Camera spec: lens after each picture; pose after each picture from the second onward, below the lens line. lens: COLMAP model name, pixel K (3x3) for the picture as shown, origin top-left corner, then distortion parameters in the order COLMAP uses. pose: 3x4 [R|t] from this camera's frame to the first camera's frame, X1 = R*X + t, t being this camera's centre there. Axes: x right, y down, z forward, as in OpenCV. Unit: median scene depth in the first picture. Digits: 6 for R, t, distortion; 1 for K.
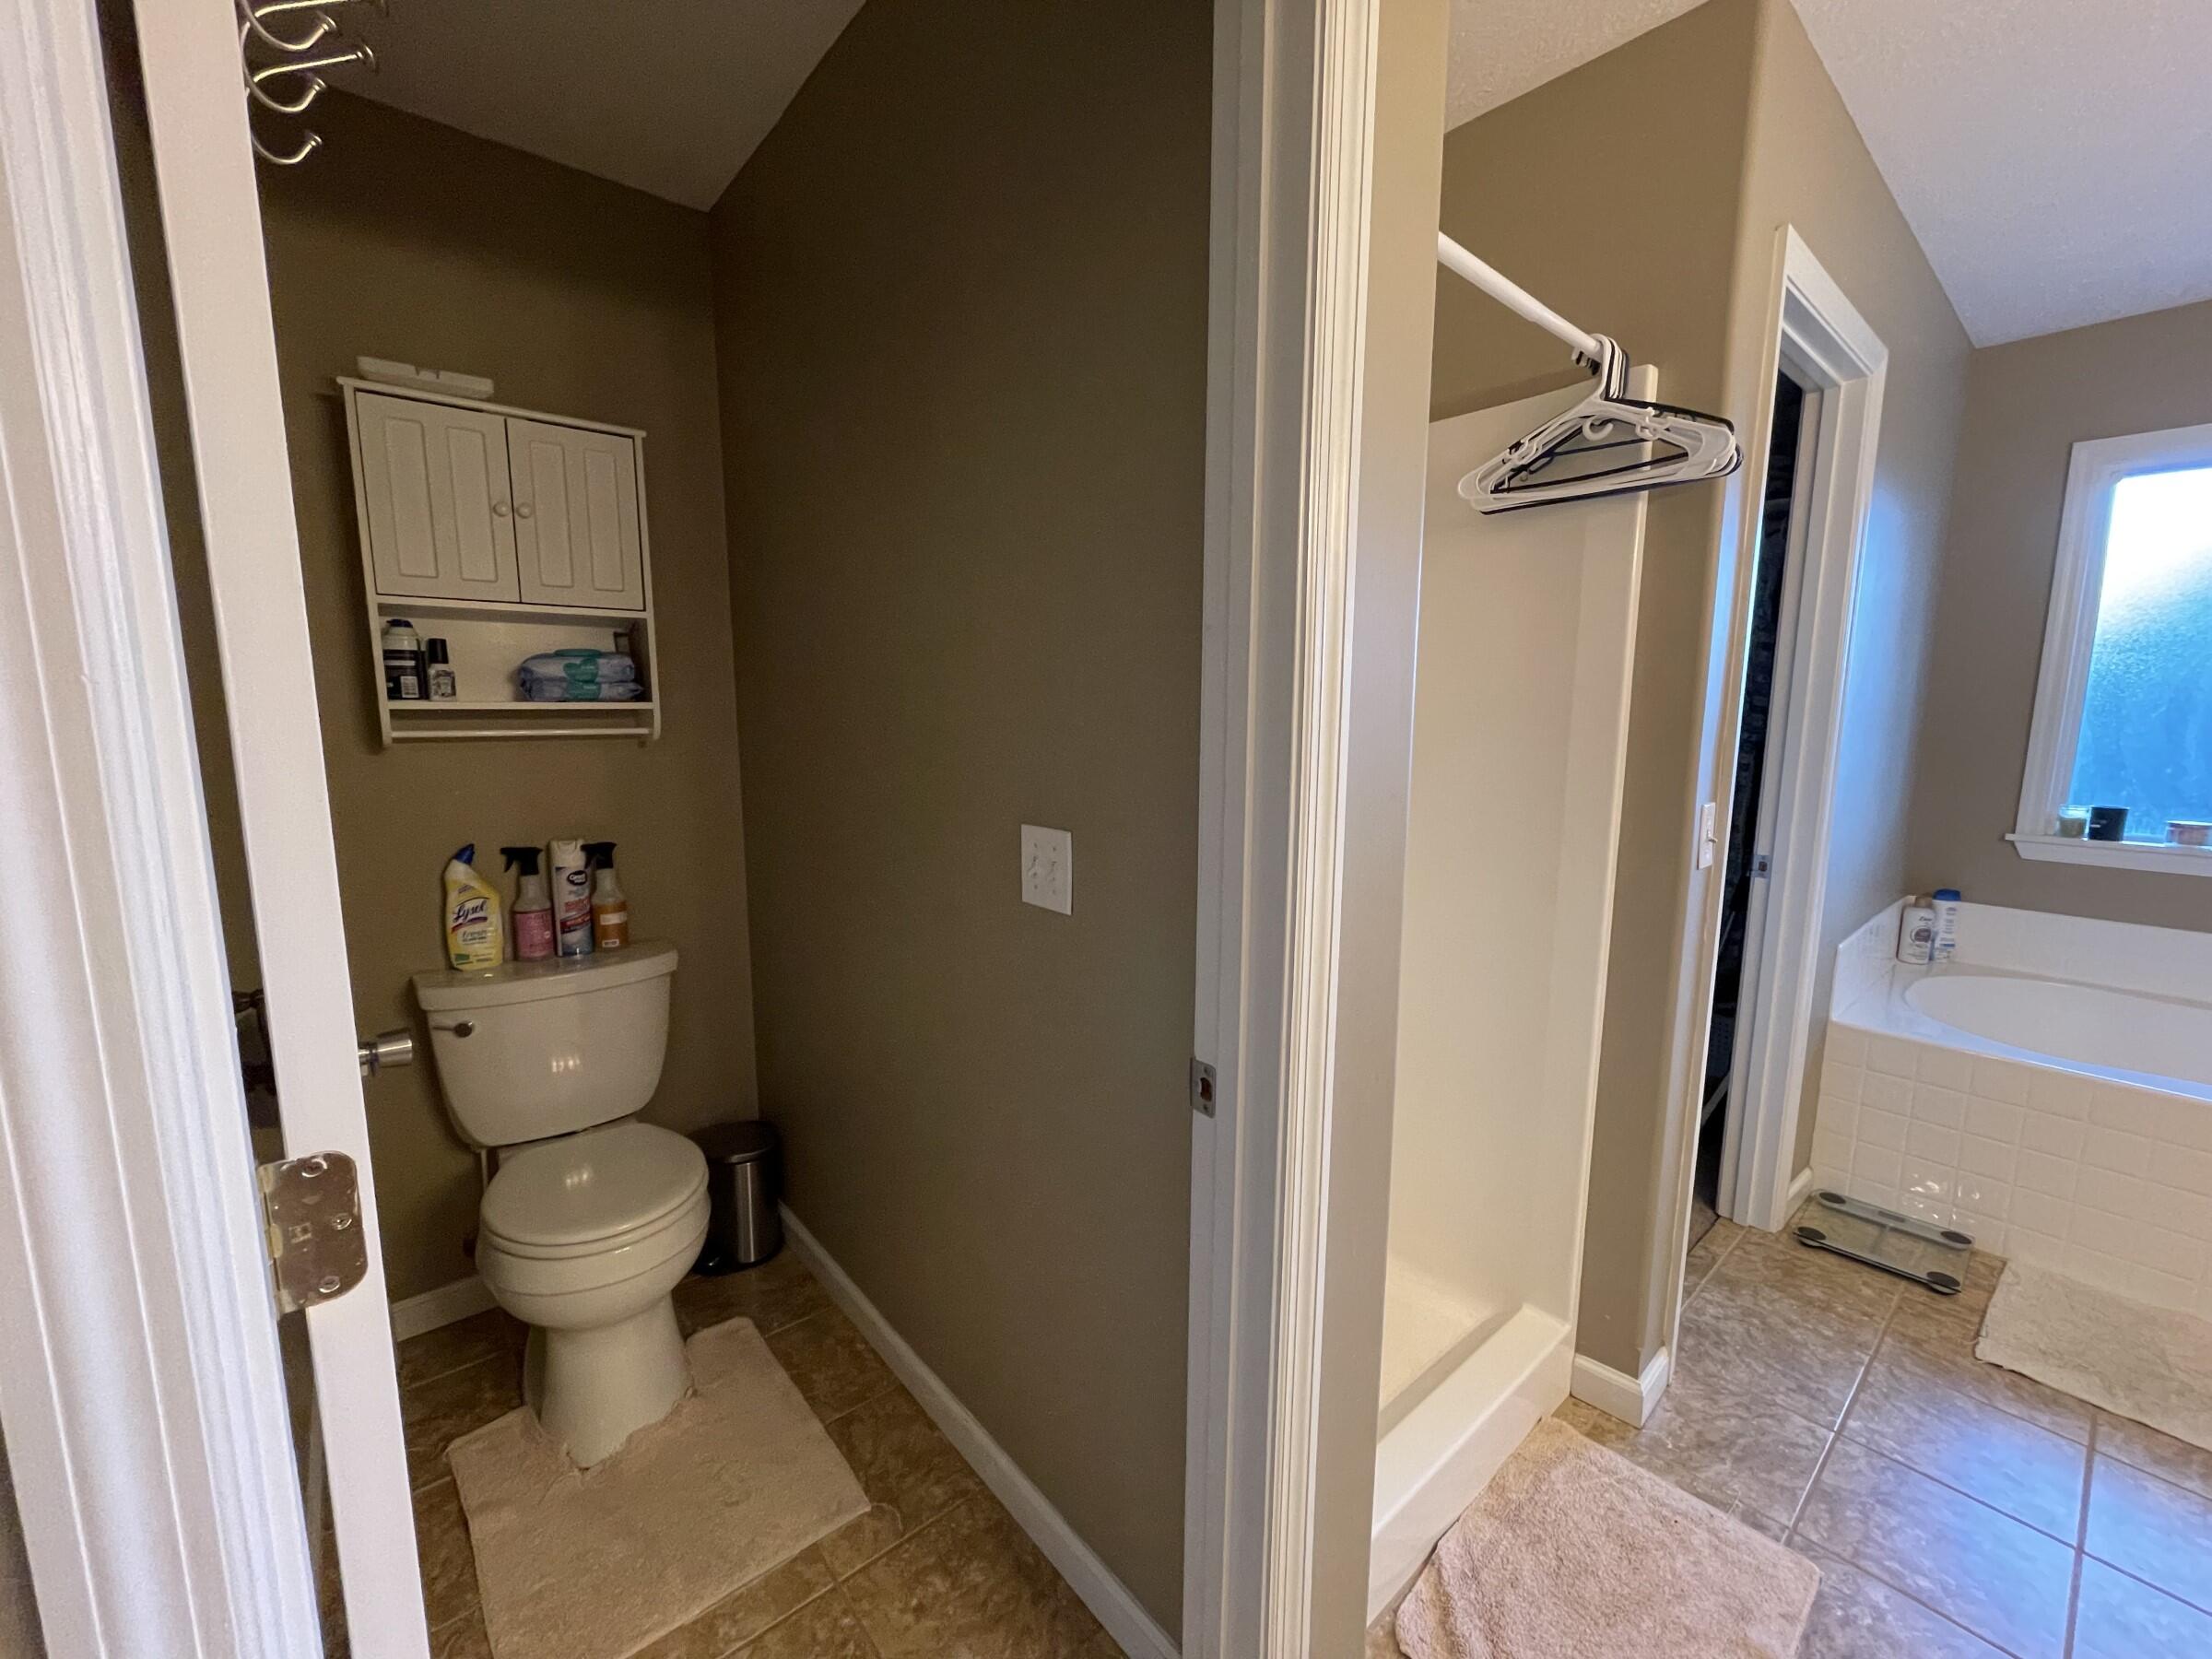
lens RADIAL K [[897.3, 0, 1113.3], [0, 897.3, 832.5], [0, 0, 1]] dist [-0.001902, -0.000320]
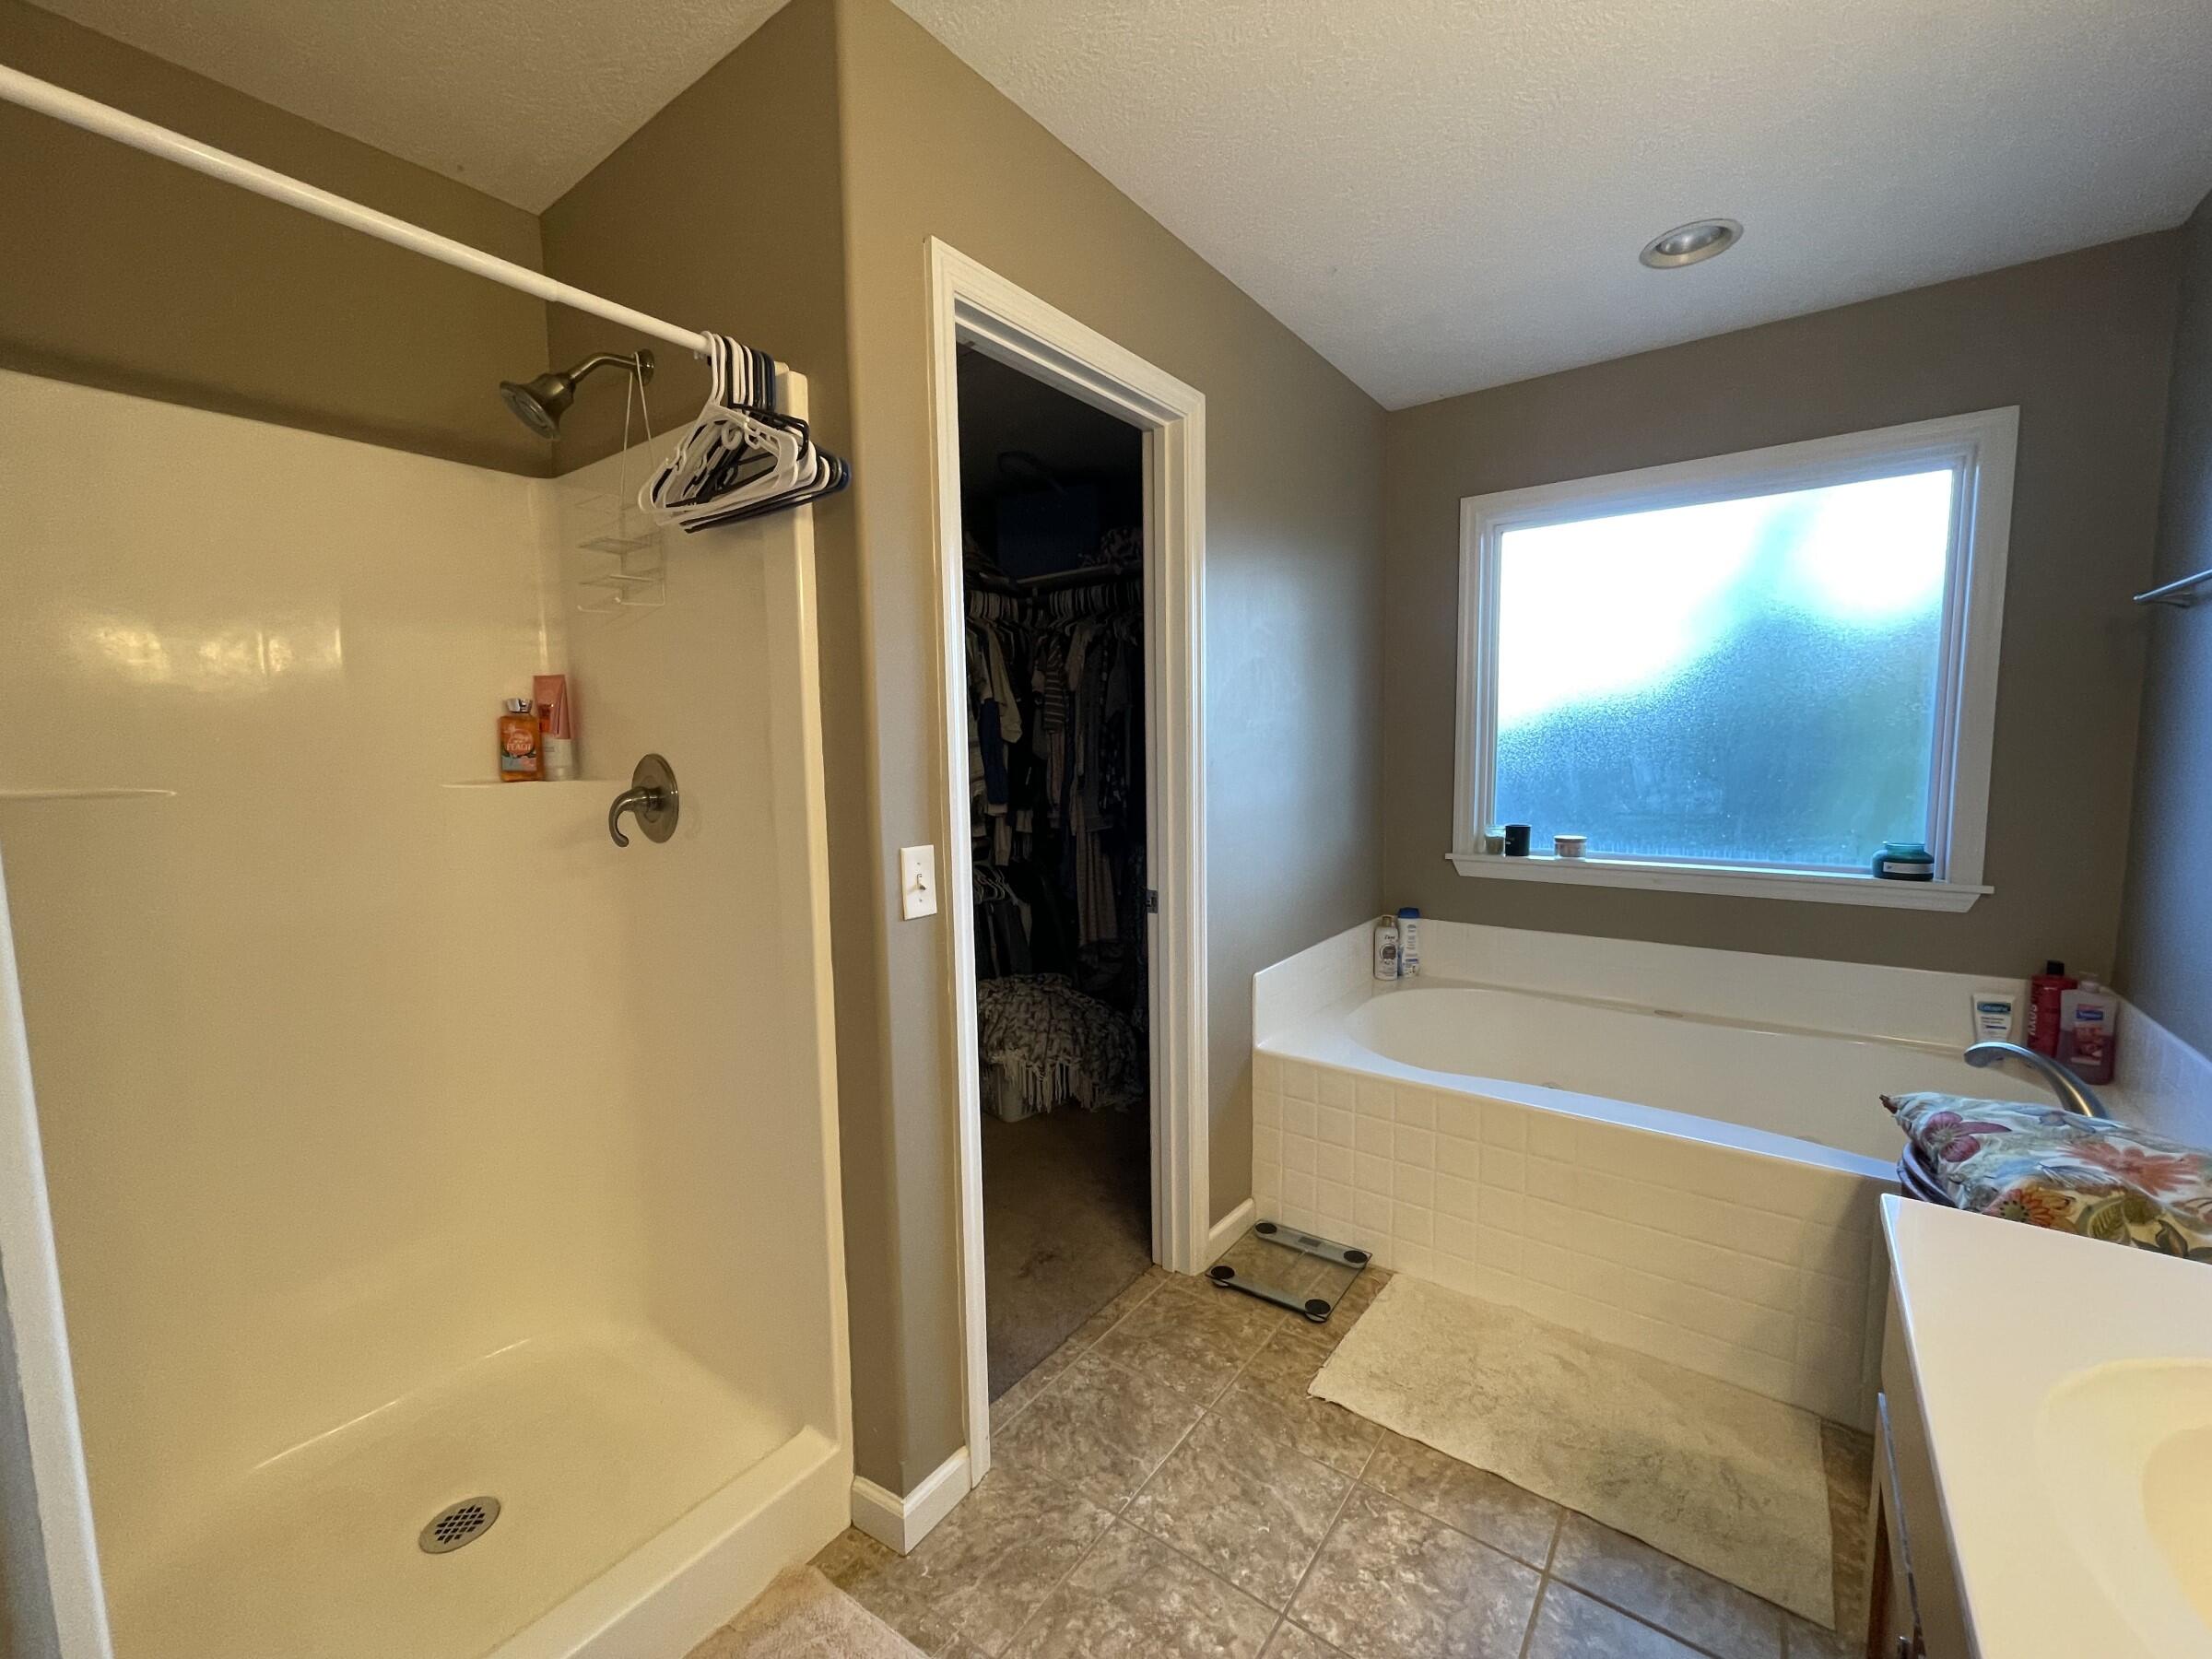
lens RADIAL K [[897.3, 0, 1110.0], [0, 897.3, 831.0], [0, 0, 1]] dist [-0.001902, -0.000320]
pose [[0.974584, -0.040724, 0.220290, 0.452864], [0.051217, 0.997798, -0.042133, -0.000936], [-0.218089, 0.052344, 0.974524, 0.041287]]
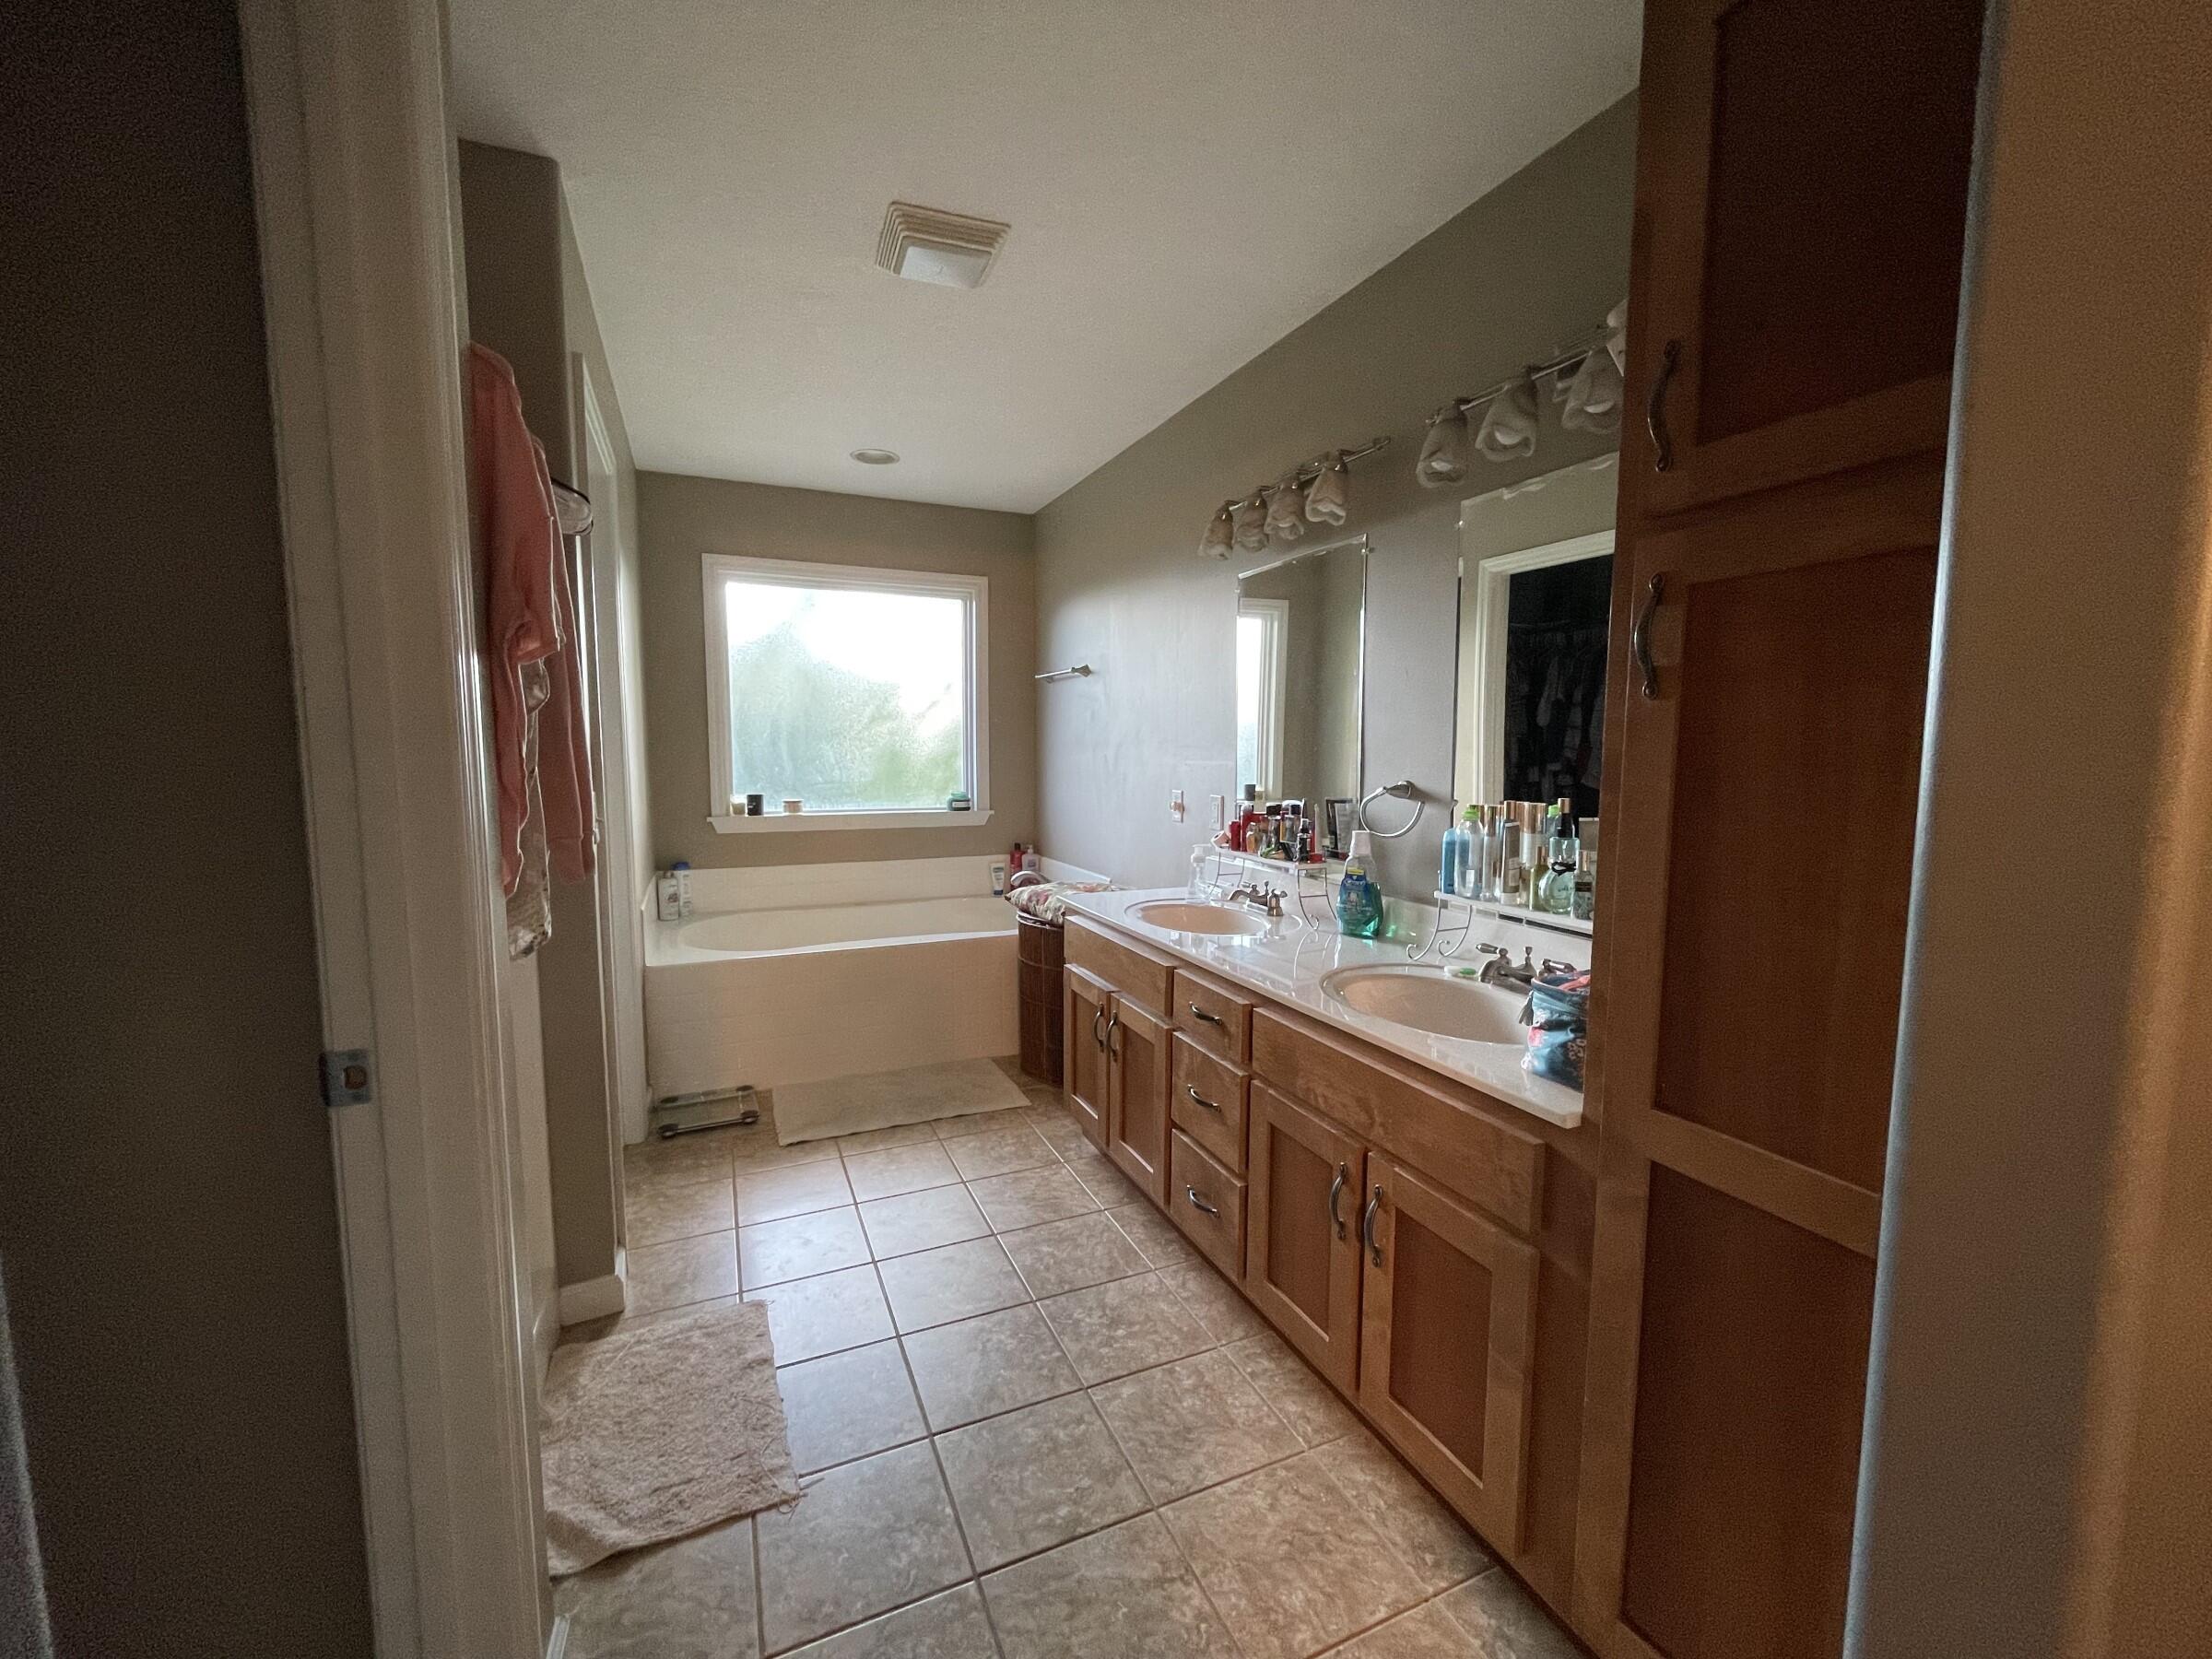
lens RADIAL K [[897.3, 0, 1104.8], [0, 897.3, 831.3], [0, 0, 1]] dist [-0.001902, -0.000320]
pose [[0.289496, -0.095808, 0.952372, -0.231099], [0.135269, 0.989087, 0.058384, 0.031514], [-0.947573, 0.111924, 0.299296, -0.036708]]
